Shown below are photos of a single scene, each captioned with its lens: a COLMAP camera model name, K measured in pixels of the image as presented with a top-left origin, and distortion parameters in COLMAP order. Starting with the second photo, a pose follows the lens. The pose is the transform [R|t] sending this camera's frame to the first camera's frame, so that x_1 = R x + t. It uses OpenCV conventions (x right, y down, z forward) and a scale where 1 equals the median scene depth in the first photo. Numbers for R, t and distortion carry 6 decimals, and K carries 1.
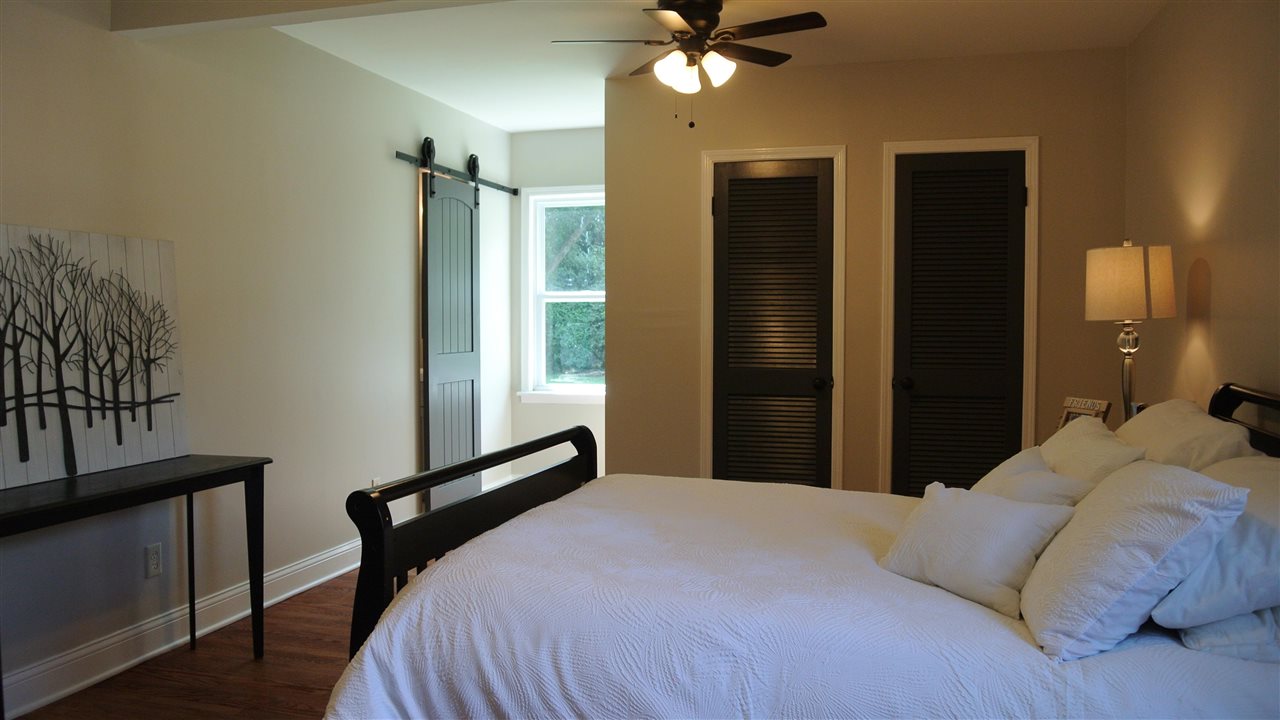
lens RADIAL K [[992.5, 0, 638.5], [0, 992.5, 354.4], [0, 0, 1]] dist [-0.090609, 0.036609]
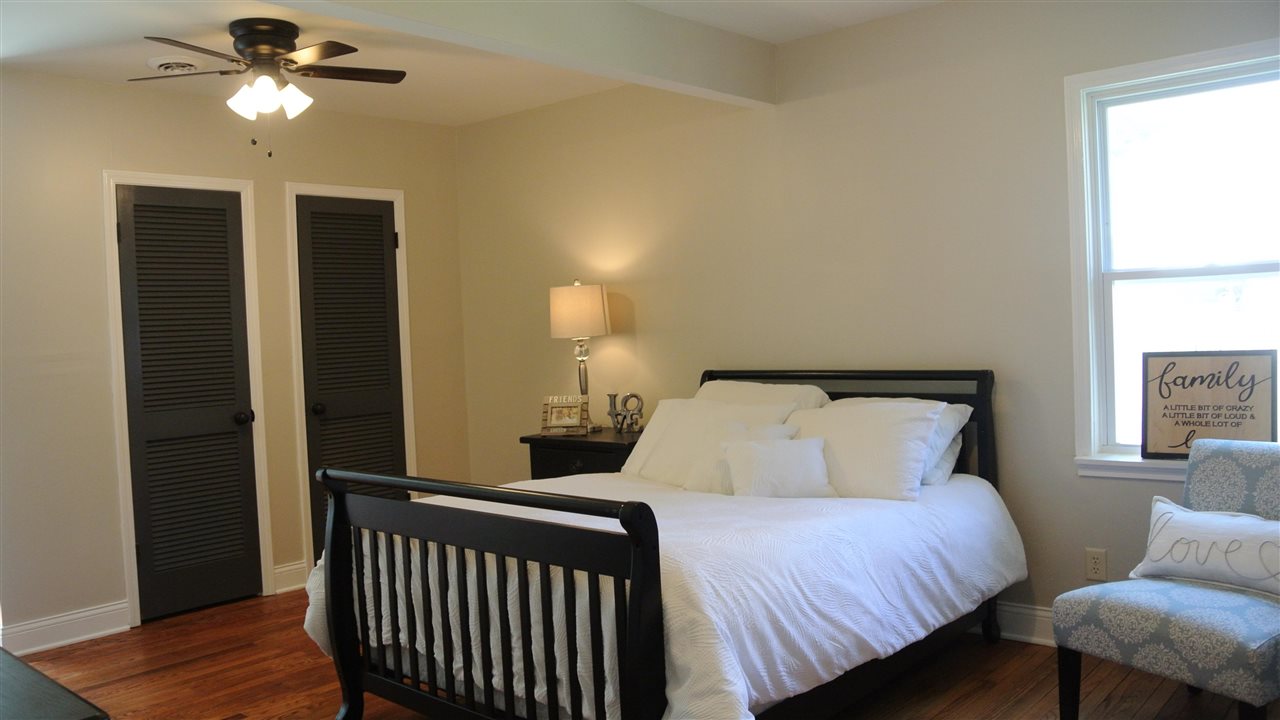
lens RADIAL K [[992.5, 0, 628.6], [0, 992.5, 362.8], [0, 0, 1]] dist [-0.090609, 0.036609]
pose [[0.454910, -0.054358, 0.888877, -0.732522], [0.077817, 0.996744, 0.021130, -0.023102], [-0.887131, 0.059558, 0.457658, 0.288389]]
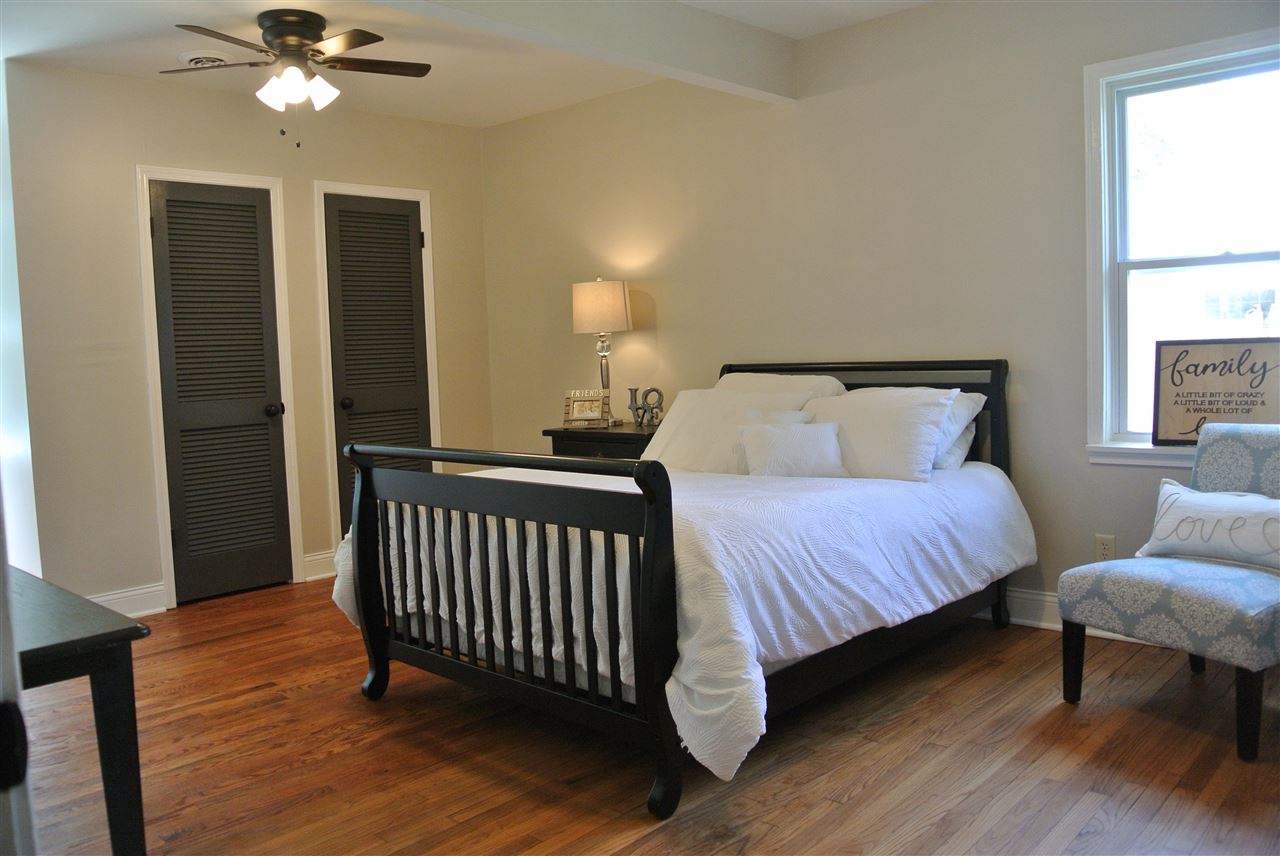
lens RADIAL K [[984.5, 0, 628.8], [0, 984.5, 431.7], [0, 0, 1]] dist [-0.086182, 0.027006]
pose [[0.477937, -0.091861, 0.873577, -0.746718], [0.071513, 0.995284, 0.065535, 0.017122], [-0.875478, 0.031151, 0.482253, 0.276616]]
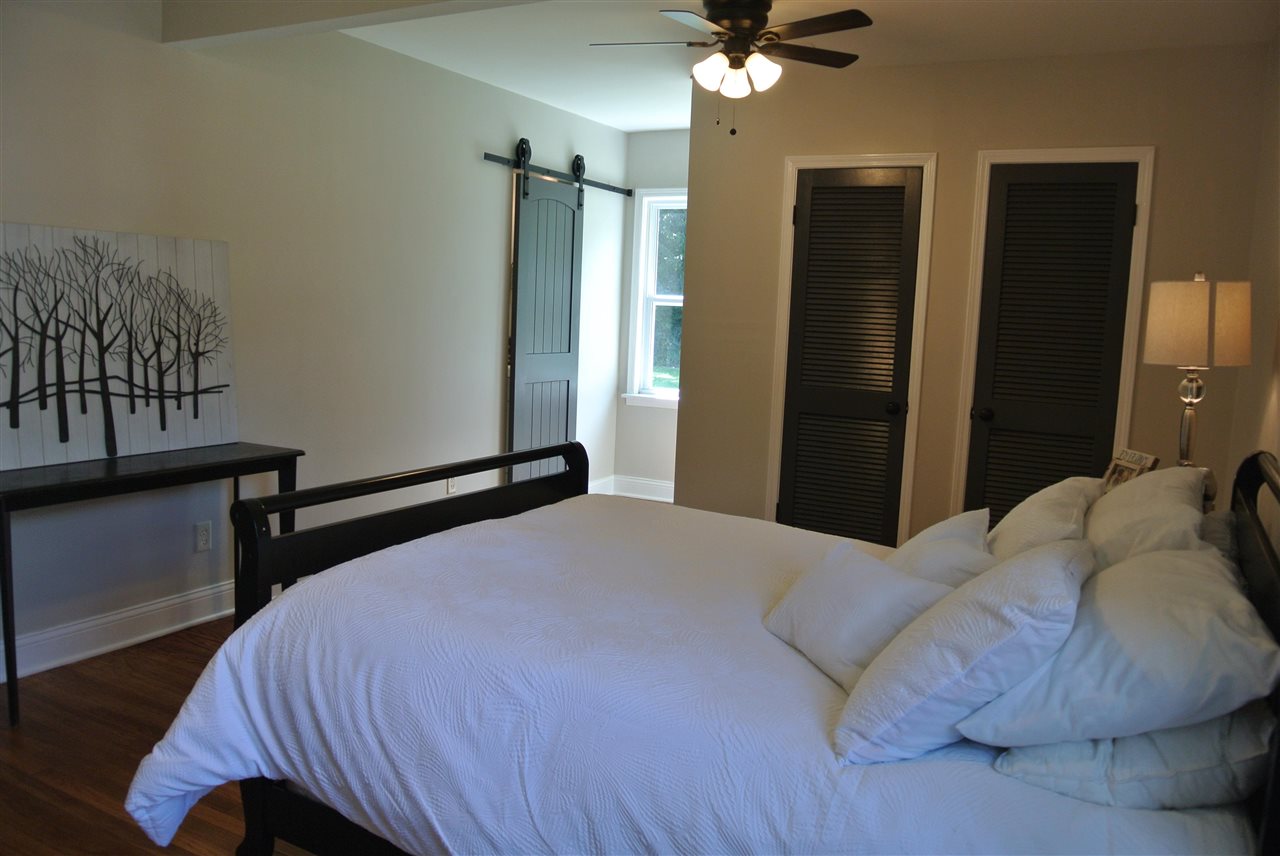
lens RADIAL K [[984.5, 0, 634.1], [0, 984.5, 422.9], [0, 0, 1]] dist [-0.086182, 0.027006]
pose [[0.975770, 0.066425, -0.208474, 0.196647], [-0.050346, 0.995400, 0.081511, -0.028824], [0.212929, -0.069040, 0.974625, 0.050693]]
